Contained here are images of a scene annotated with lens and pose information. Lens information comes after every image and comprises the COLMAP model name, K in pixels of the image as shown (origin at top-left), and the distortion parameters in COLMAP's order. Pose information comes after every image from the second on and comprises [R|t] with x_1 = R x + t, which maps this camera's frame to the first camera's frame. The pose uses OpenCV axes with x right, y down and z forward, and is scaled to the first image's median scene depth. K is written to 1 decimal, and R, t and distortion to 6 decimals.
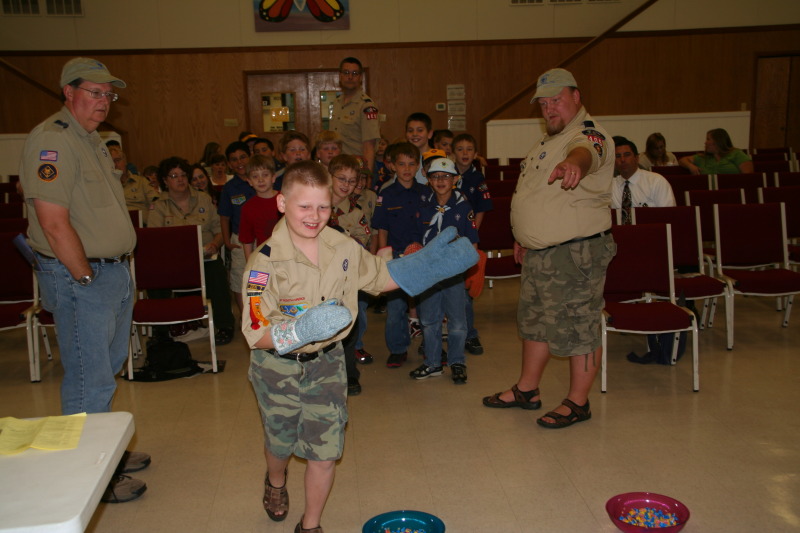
lens RADIAL K [[953.7, 0, 414.8], [0, 953.7, 263.8], [0, 0, 1]] dist [-0.006744, 0.307825]
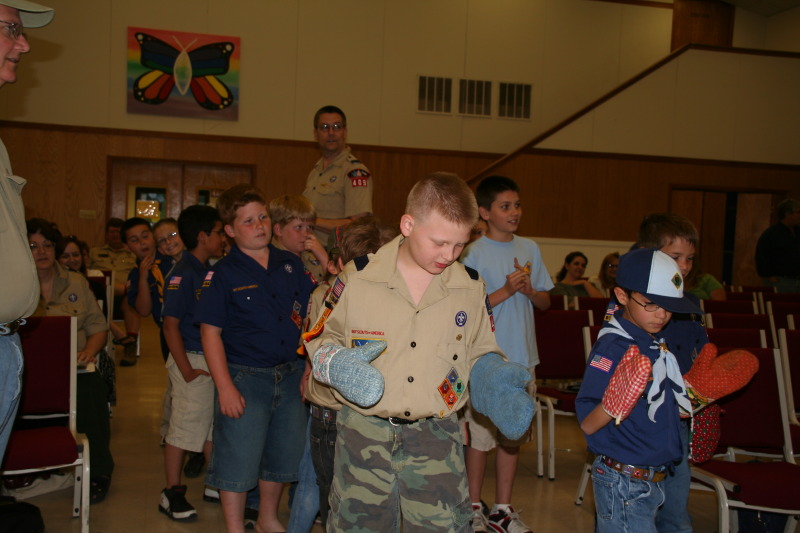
lens RADIAL K [[953.7, 0, 414.8], [0, 953.7, 263.8], [0, 0, 1]] dist [-0.006744, 0.307825]
pose [[0.983938, 0.065821, 0.165933, -0.045675], [-0.042282, 0.989021, -0.141598, 0.002979], [-0.173431, 0.132308, 0.975918, 0.131429]]
